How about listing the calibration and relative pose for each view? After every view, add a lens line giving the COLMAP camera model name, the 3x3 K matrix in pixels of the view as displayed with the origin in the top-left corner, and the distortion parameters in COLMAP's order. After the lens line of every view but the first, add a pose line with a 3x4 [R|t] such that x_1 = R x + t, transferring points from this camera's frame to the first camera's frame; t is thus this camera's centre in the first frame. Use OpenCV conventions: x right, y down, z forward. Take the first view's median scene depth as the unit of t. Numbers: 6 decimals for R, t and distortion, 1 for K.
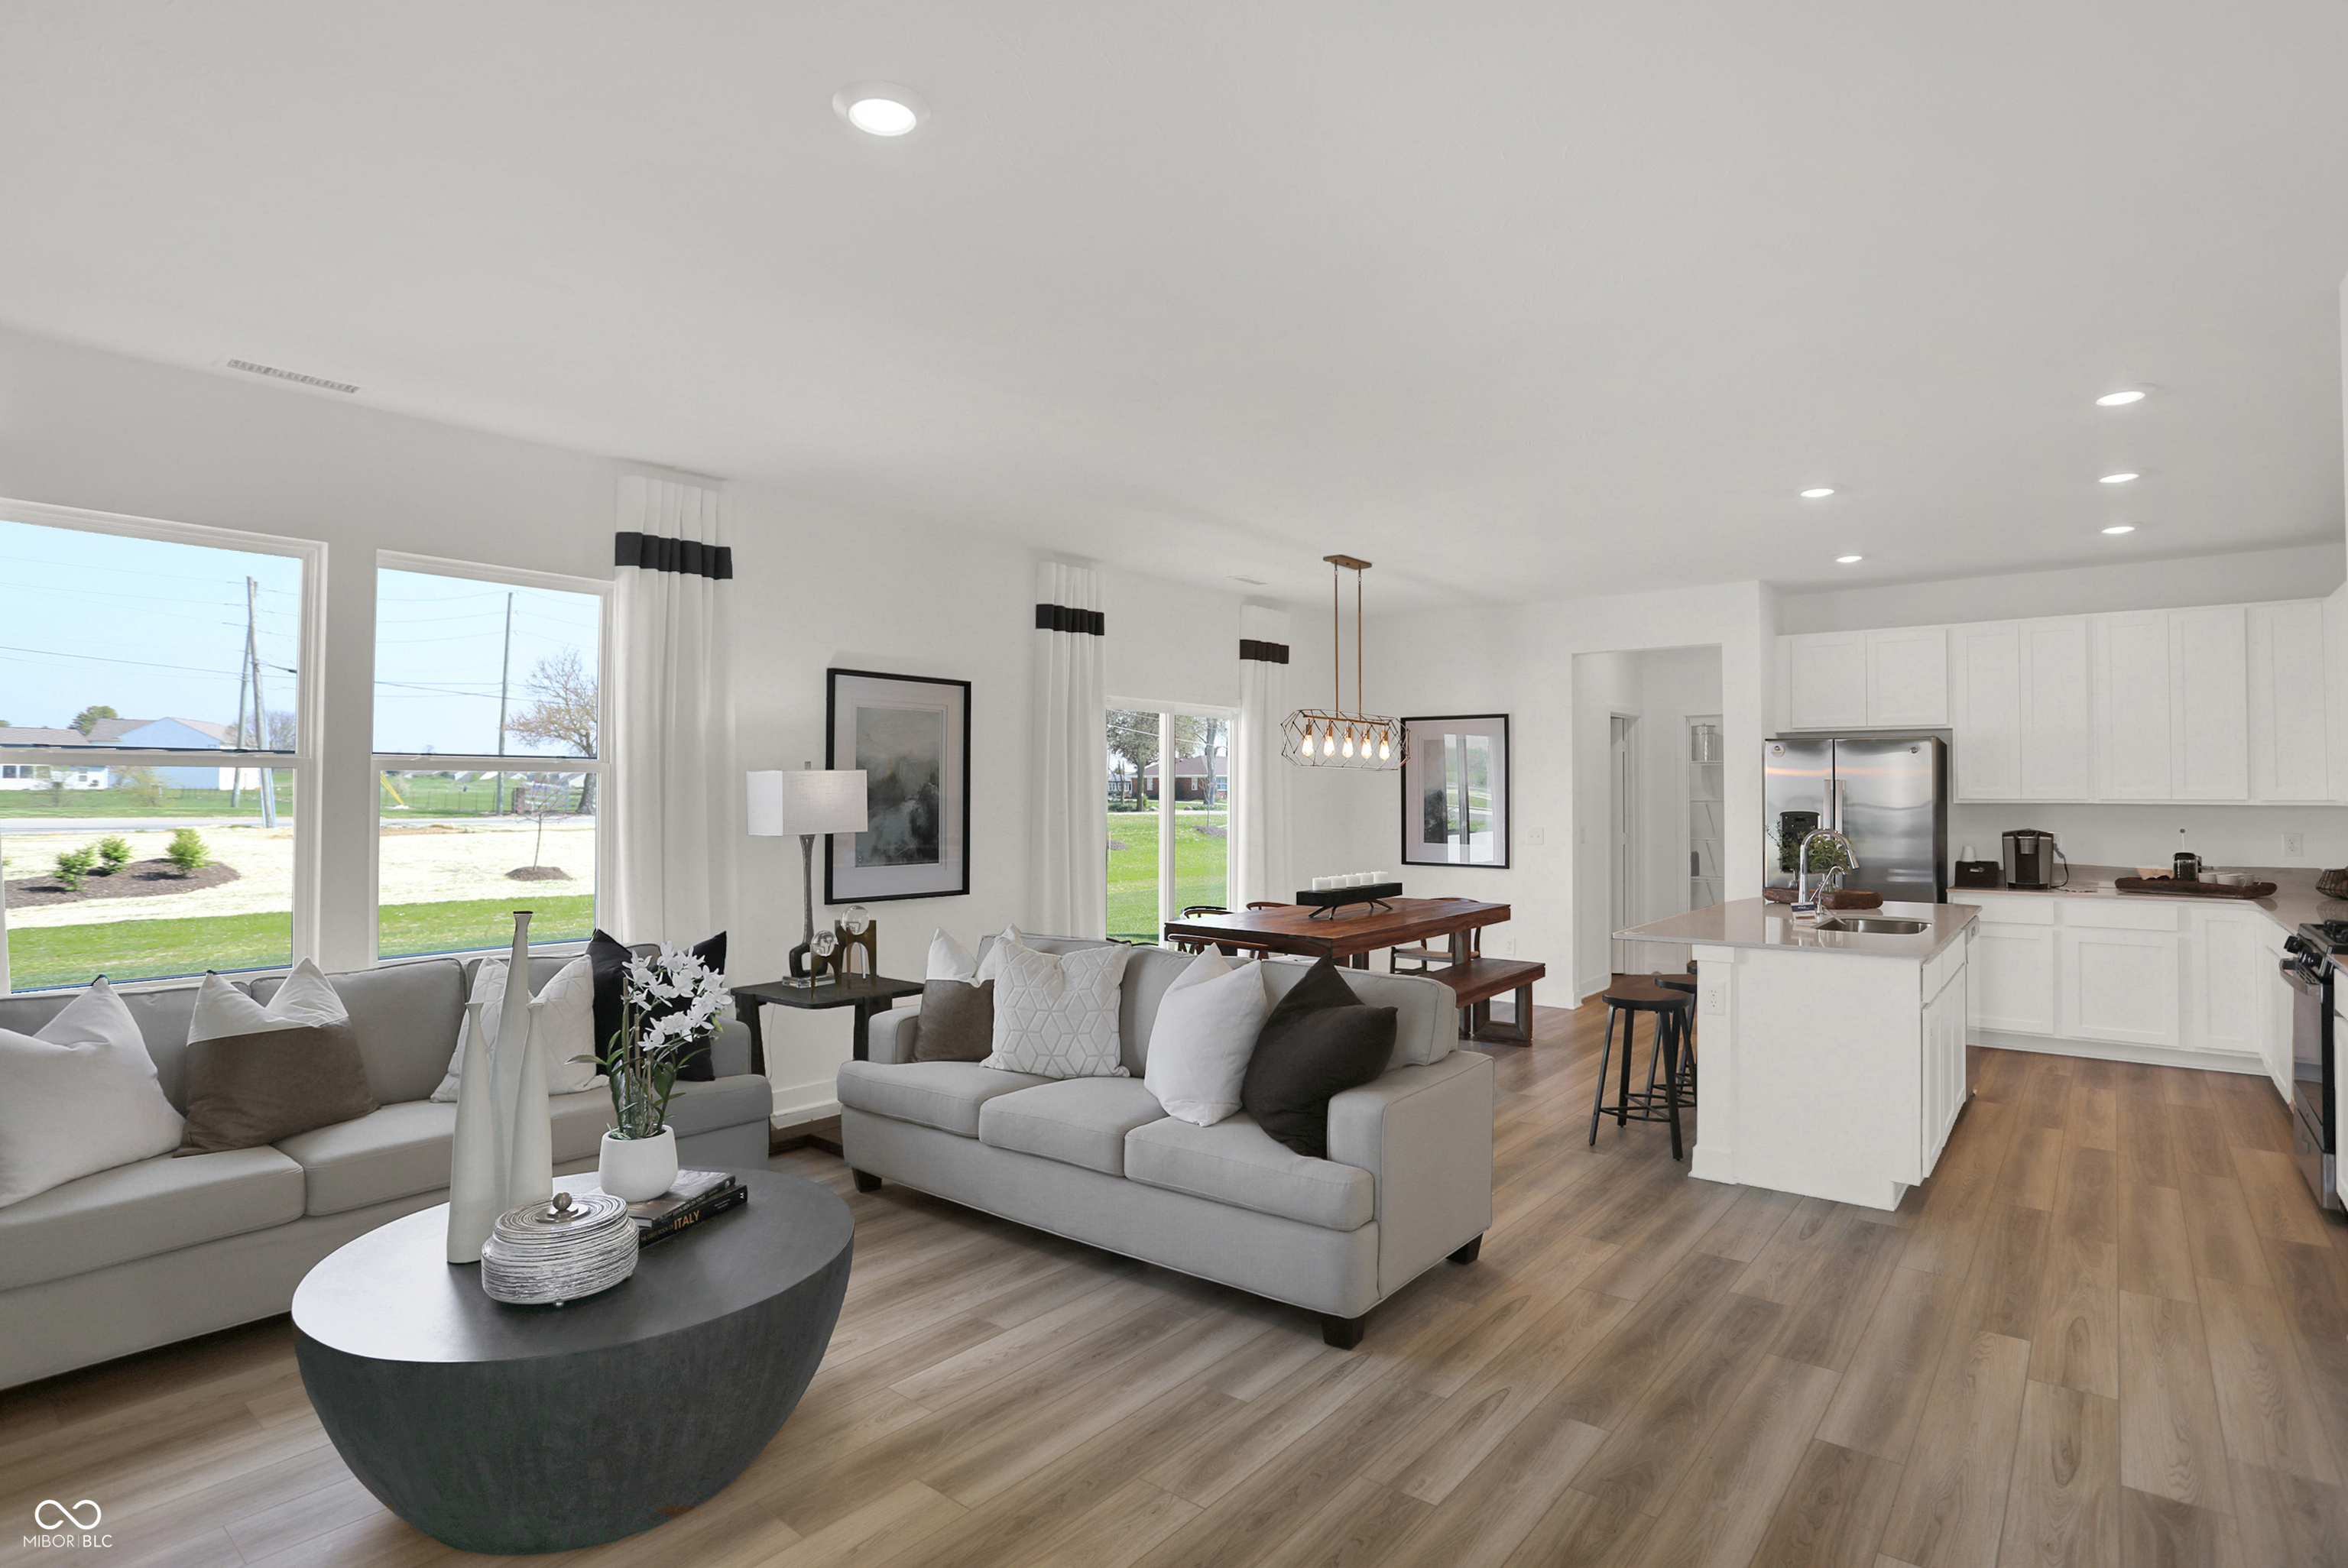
lens RADIAL K [[1234.5, 0, 1175.2], [0, 1234.5, 790.9], [0, 0, 1]] dist [-0.049837, 0.000388]
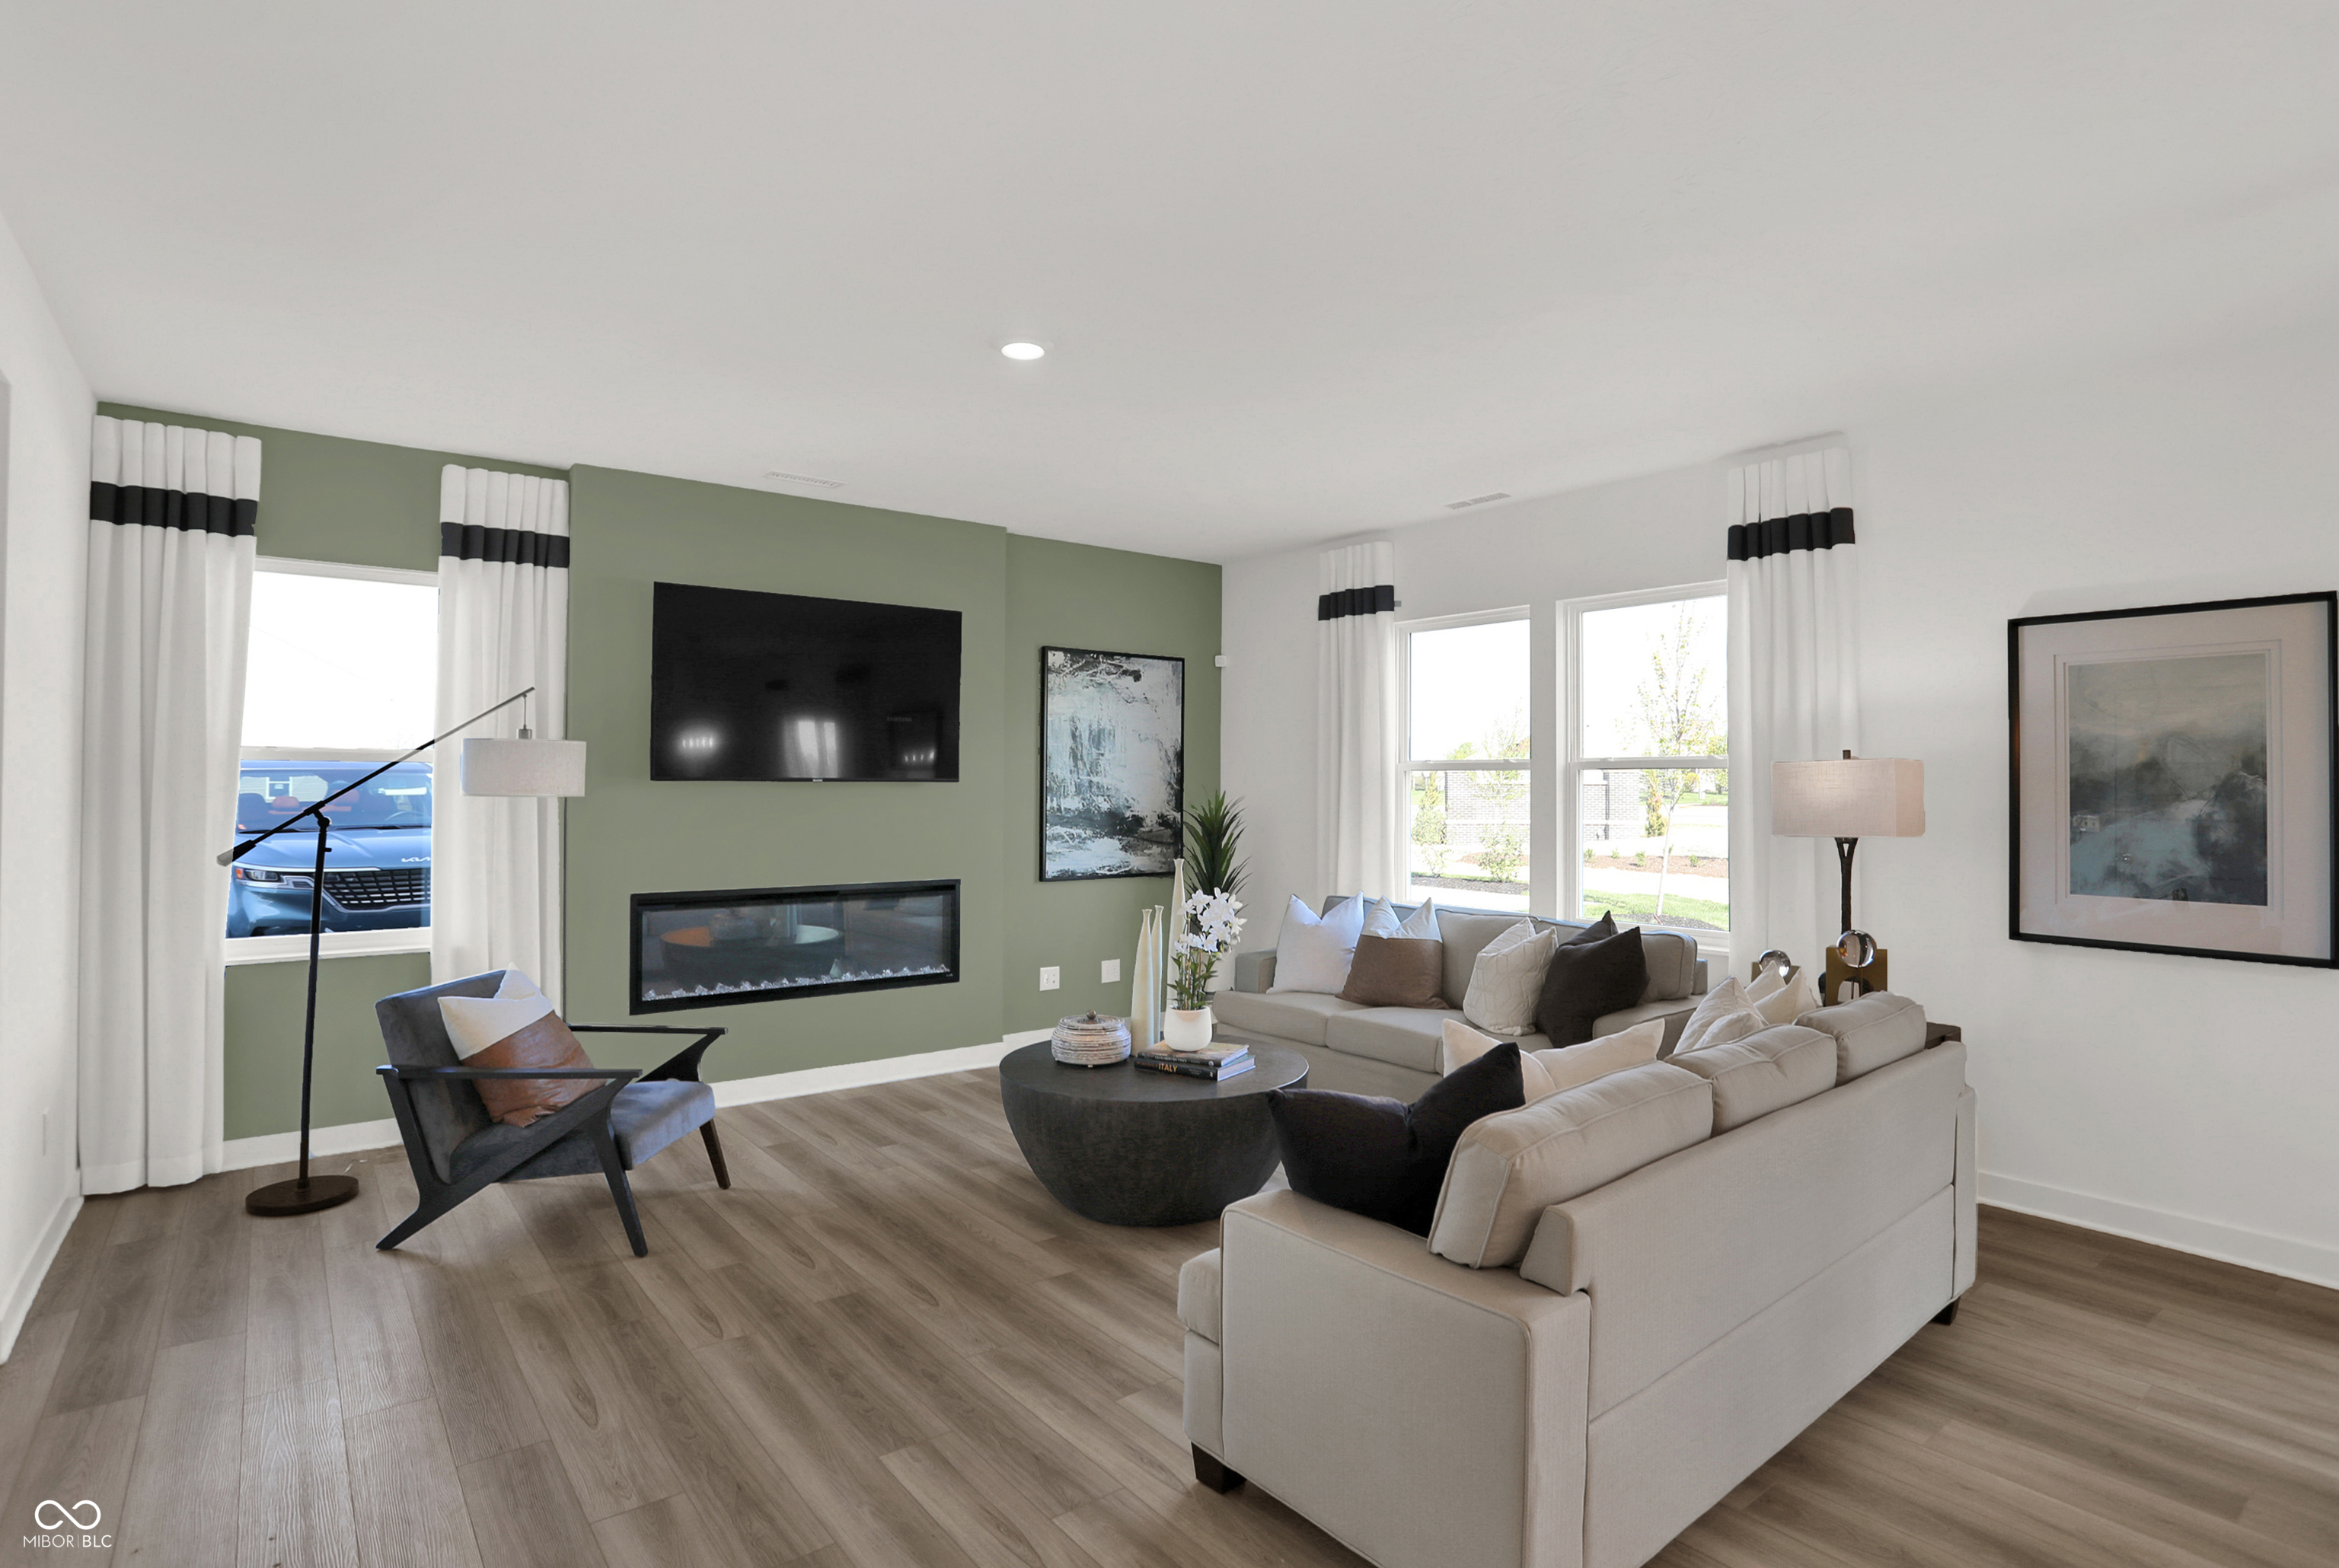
lens RADIAL K [[1176.9, 0, 1138.1], [0, 1176.9, 777.1], [0, 0, 1]] dist [-0.079419, 0.041814]
pose [[-0.253729, -0.009093, -0.967233, 0.583561], [-0.001680, 0.999958, -0.008960, 0.002277], [0.967274, -0.000648, -0.253733, 0.758950]]
